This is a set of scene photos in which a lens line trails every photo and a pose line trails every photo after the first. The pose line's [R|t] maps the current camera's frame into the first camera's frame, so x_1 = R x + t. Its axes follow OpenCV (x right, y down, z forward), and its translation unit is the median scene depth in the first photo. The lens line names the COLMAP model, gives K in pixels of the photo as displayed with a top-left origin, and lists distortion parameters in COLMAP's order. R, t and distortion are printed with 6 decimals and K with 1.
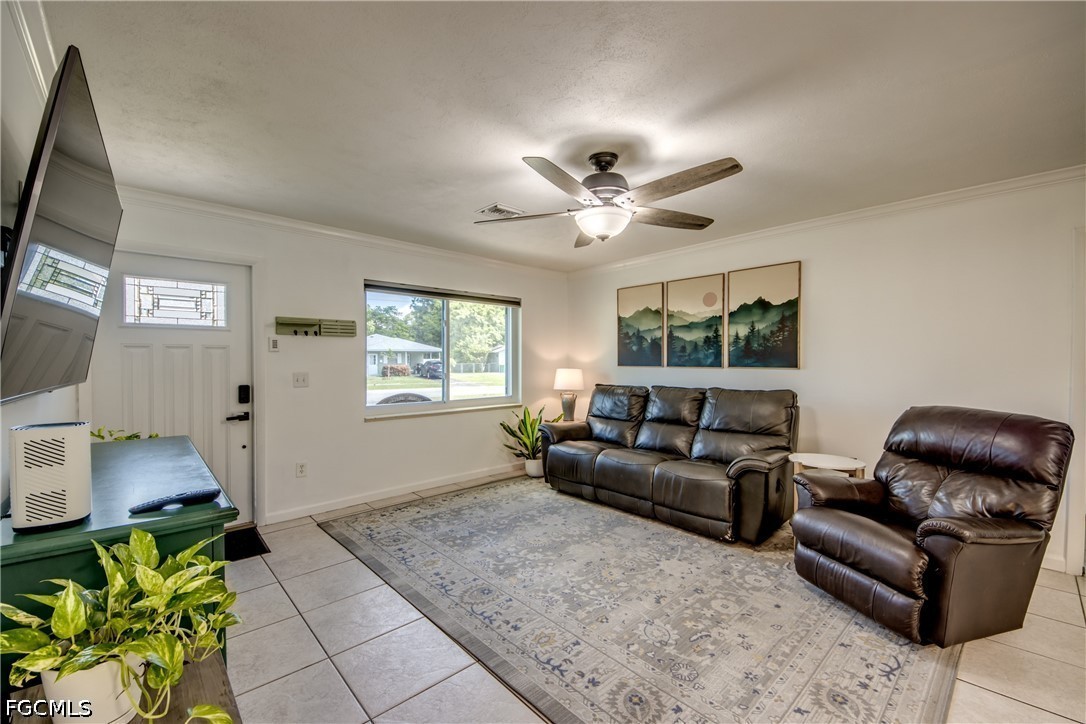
lens RADIAL K [[442.8, 0, 542.0], [0, 442.8, 334.9], [0, 0, 1]] dist [0.031596, -0.023396]
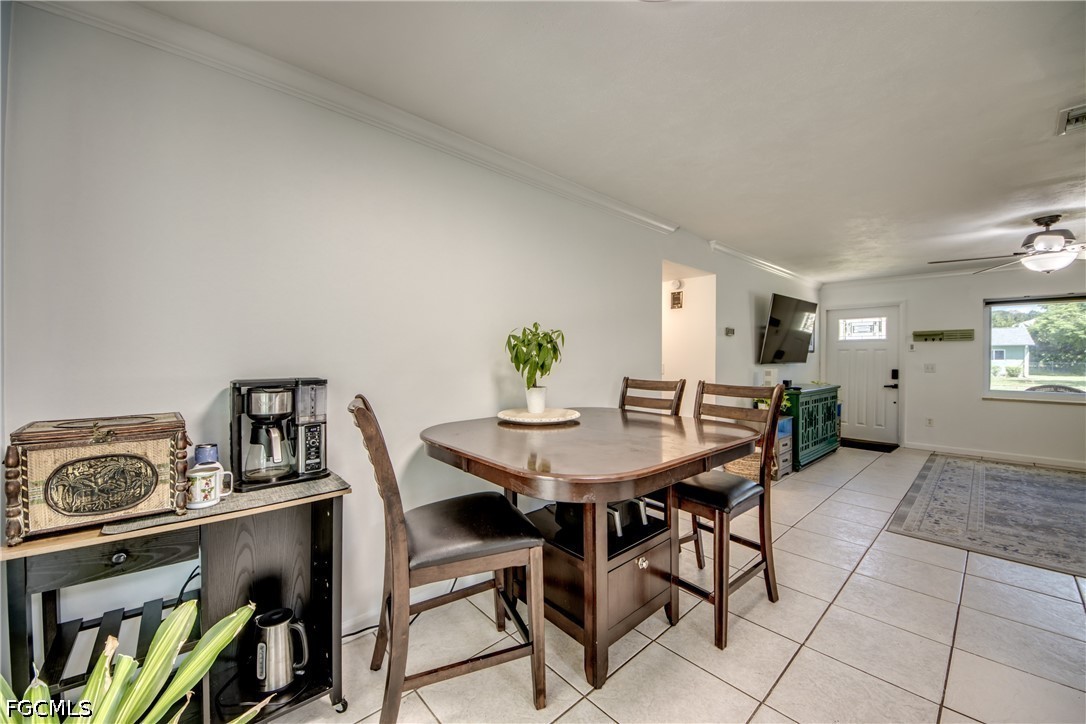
lens RADIAL K [[409.1, 0, 537.3], [0, 409.1, 360.3], [0, 0, 1]] dist [0.000045, -0.009048]
pose [[-0.023698, 0.014745, -0.999610, 1.043117], [0.055640, 0.998361, 0.013408, -0.031080], [0.998170, -0.055300, -0.024480, -0.435420]]
